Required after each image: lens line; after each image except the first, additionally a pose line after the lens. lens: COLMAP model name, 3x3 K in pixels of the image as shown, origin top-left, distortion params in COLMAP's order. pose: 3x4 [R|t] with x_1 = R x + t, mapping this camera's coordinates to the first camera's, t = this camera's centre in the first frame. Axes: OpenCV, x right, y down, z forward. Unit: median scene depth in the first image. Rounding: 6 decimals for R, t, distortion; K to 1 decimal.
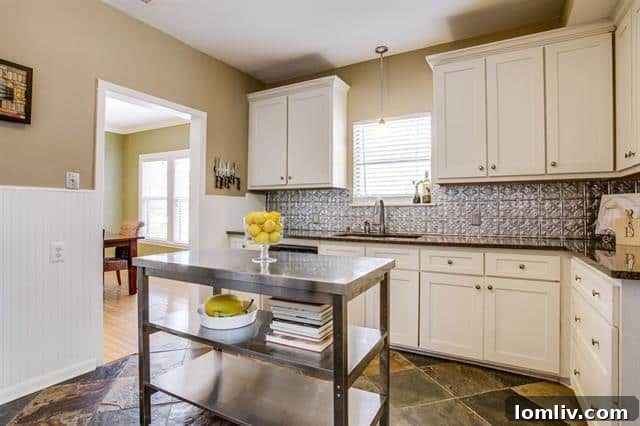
lens RADIAL K [[331.2, 0, 320.1], [0, 331.2, 208.9], [0, 0, 1]] dist [-0.017407, 0.003623]
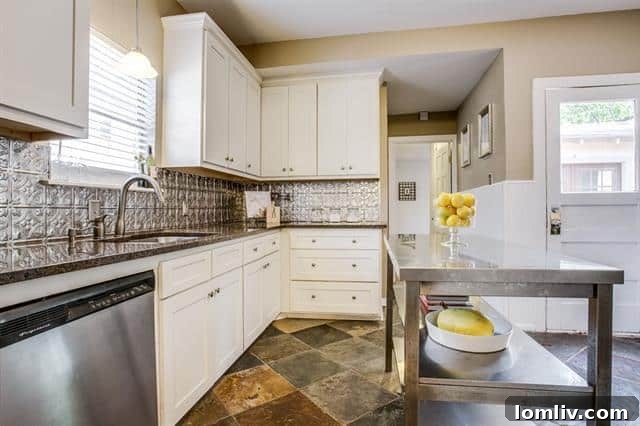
lens RADIAL K [[331.2, 0, 320.4], [0, 331.2, 211.7], [0, 0, 1]] dist [-0.017407, 0.003623]
pose [[-0.320053, -0.007872, 0.947367, -0.447229], [-0.003177, 0.999969, 0.007236, 0.024254], [-0.947394, -0.000694, -0.320068, 0.791844]]
